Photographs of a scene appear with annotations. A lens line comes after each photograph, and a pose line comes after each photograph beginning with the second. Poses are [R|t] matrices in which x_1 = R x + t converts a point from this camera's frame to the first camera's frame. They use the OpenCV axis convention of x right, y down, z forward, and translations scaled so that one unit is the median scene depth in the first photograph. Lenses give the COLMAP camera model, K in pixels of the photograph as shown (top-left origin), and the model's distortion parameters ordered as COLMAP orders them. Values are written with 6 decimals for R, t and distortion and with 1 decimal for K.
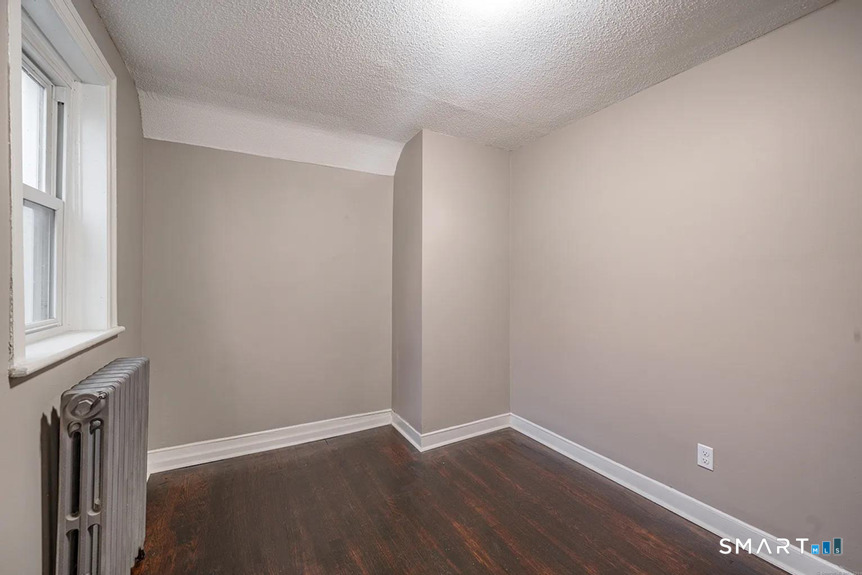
lens RADIAL K [[354.2, 0, 429.7], [0, 354.2, 282.7], [0, 0, 1]] dist [-0.002959, -0.000379]
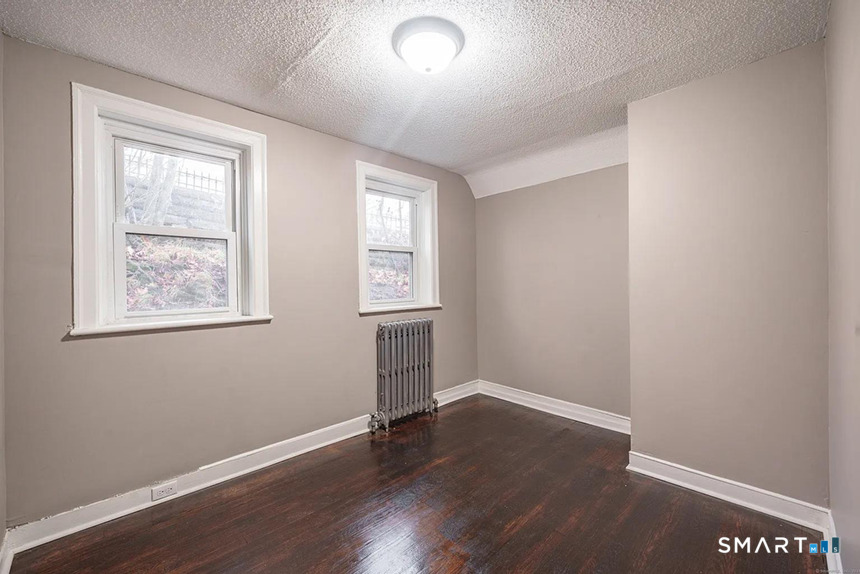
lens RADIAL K [[353.3, 0, 428.7], [0, 353.3, 282.2], [0, 0, 1]] dist [-0.002959, -0.000379]
pose [[0.256206, -0.002664, -0.966619, 0.762732], [0.008420, 0.999964, -0.000524, 0.000362], [0.966586, -0.008005, 0.256219, 0.306916]]
